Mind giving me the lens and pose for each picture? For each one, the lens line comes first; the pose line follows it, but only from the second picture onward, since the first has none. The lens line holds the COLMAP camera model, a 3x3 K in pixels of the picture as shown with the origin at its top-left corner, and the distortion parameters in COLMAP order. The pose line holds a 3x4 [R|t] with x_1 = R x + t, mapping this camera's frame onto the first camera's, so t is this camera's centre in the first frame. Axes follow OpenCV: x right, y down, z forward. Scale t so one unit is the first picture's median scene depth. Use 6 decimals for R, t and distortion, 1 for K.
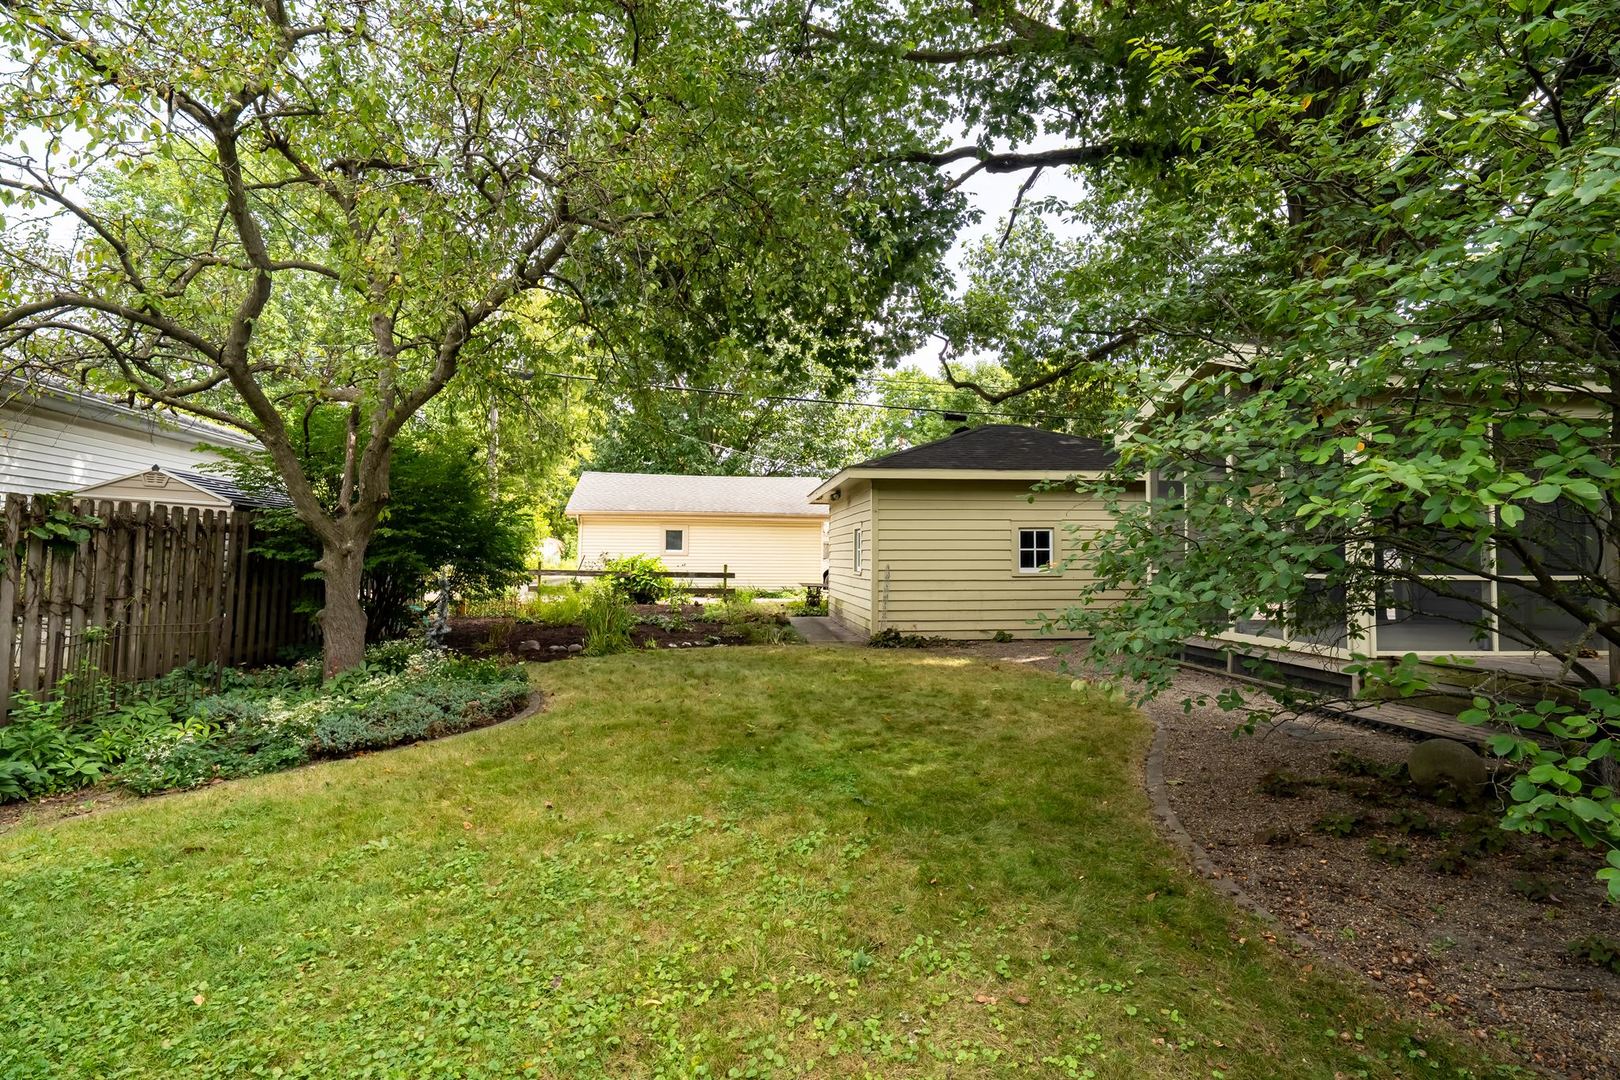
lens RADIAL K [[839.9, 0, 819.9], [0, 839.9, 518.1], [0, 0, 1]] dist [0.003327, -0.000172]
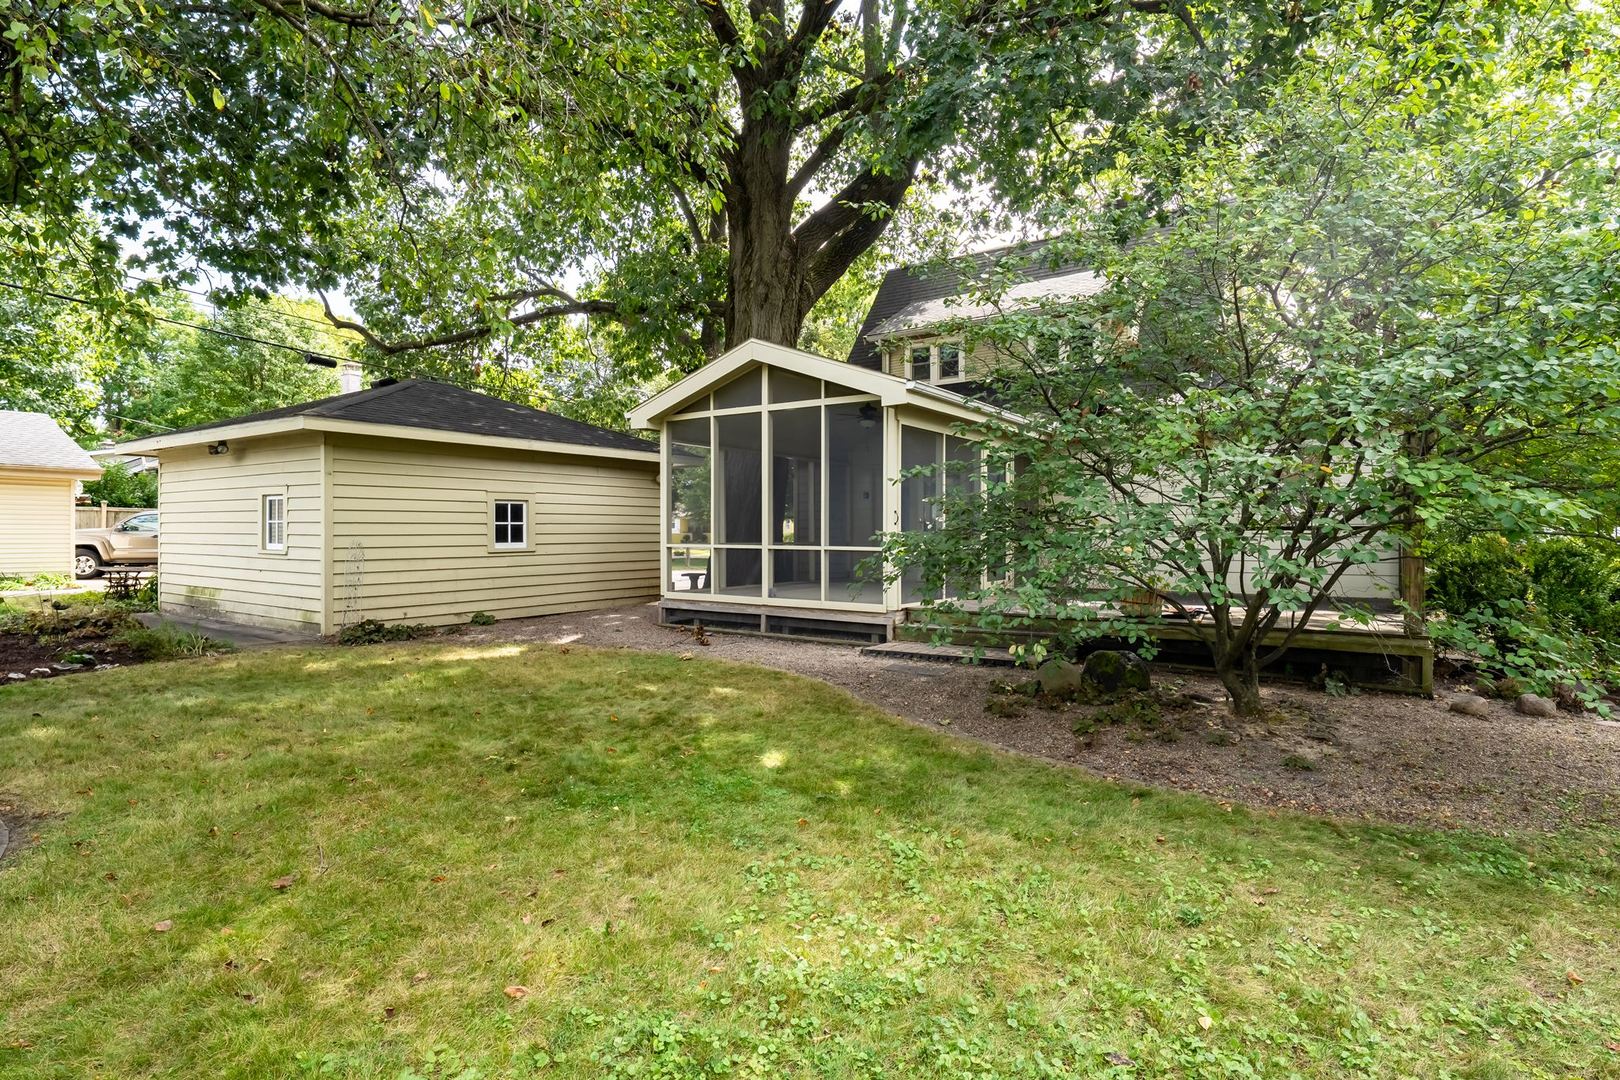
lens RADIAL K [[823.6, 0, 817.4], [0, 823.6, 531.3], [0, 0, 1]] dist [0.001700, 0.000641]
pose [[0.642738, 0.000194, 0.766086, -0.232131], [-0.038583, 0.998739, 0.032119, 0.003545], [-0.765114, -0.050202, 0.641935, 0.152639]]
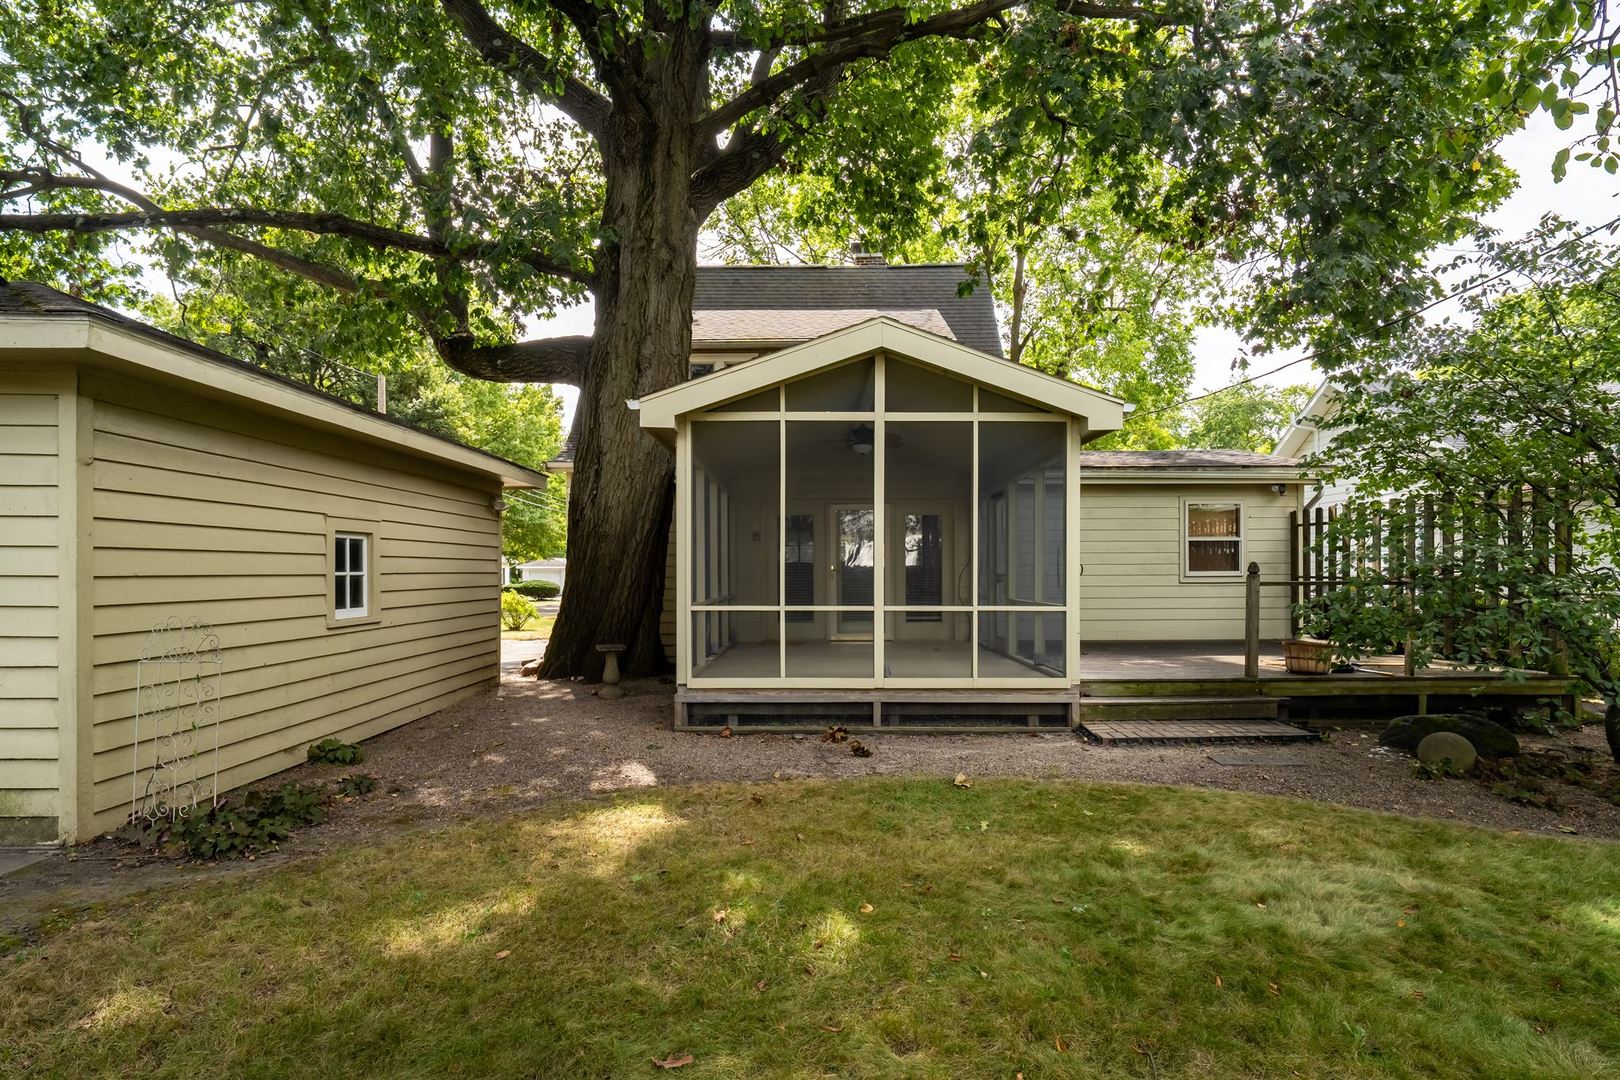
lens RADIAL K [[830.8, 0, 812.9], [0, 830.8, 579.7], [0, 0, 1]] dist [0.003706, 0.000765]
pose [[0.092939, -0.007197, 0.995646, -0.239131], [-0.049602, 0.998699, 0.011849, 0.021069], [-0.994436, -0.050487, 0.092461, 0.681689]]
